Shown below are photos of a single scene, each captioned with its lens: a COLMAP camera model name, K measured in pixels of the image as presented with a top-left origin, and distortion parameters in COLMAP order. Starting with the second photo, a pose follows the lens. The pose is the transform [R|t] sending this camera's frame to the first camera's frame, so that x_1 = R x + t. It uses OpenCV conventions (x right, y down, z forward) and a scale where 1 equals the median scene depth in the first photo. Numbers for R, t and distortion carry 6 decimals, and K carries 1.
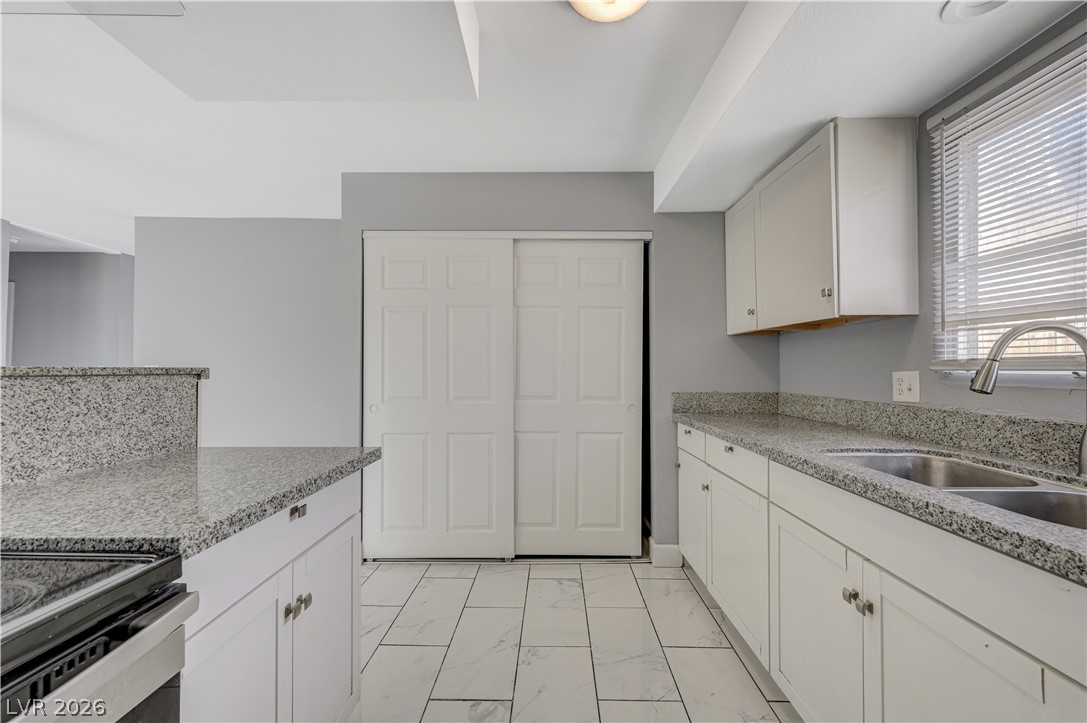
lens RADIAL K [[438.5, 0, 554.2], [0, 438.5, 368.4], [0, 0, 1]] dist [0.000178, -0.000194]
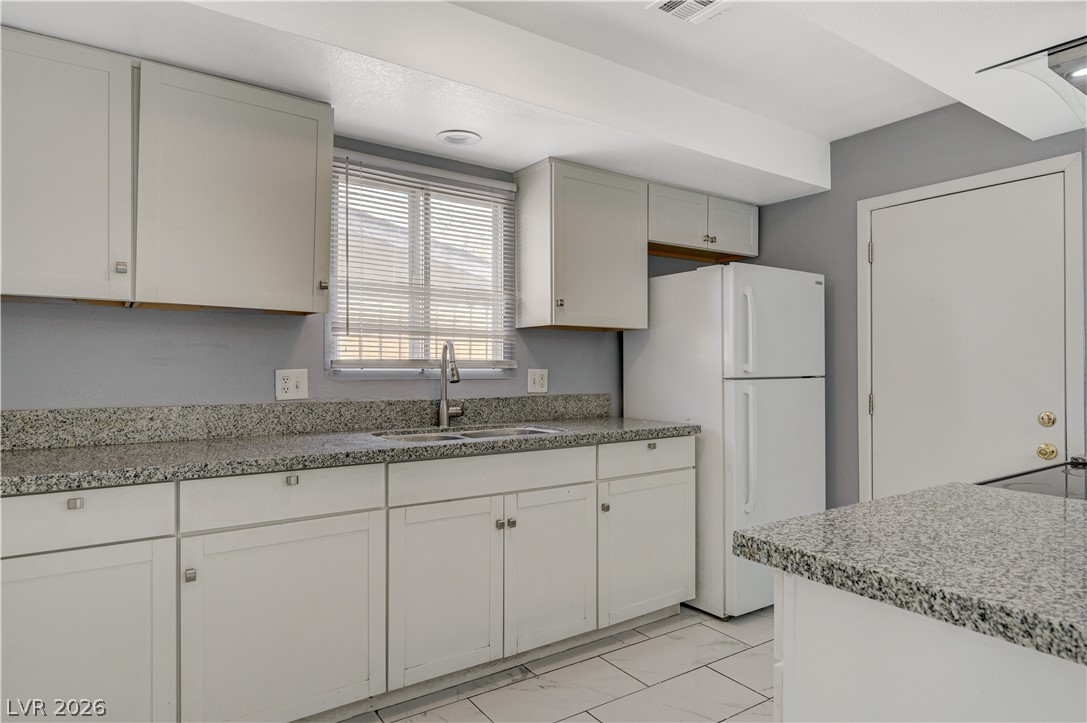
lens RADIAL K [[616.3, 0, 544.6], [0, 616.3, 364.0], [0, 0, 1]] dist [-0.011790, -0.000774]
pose [[-0.553500, 0.001428, 0.832848, -1.018236], [-0.004352, 0.999980, -0.004607, -0.002696], [-0.832838, -0.006174, -0.553483, 1.857040]]
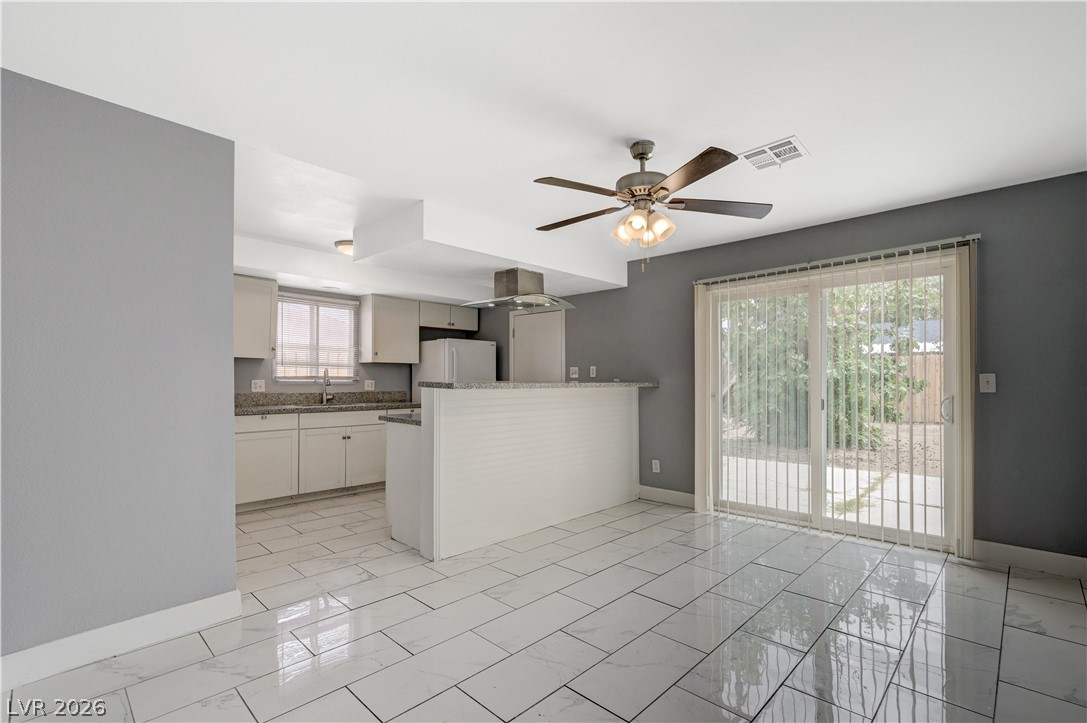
lens RADIAL K [[473.2, 0, 535.6], [0, 473.2, 377.4], [0, 0, 1]] dist [-0.003204, 0.001880]
pose [[-0.714723, -0.002816, 0.699402, -3.249047], [-0.008629, 0.999951, -0.004793, -0.013135], [-0.699355, -0.009461, -0.714712, 2.621078]]
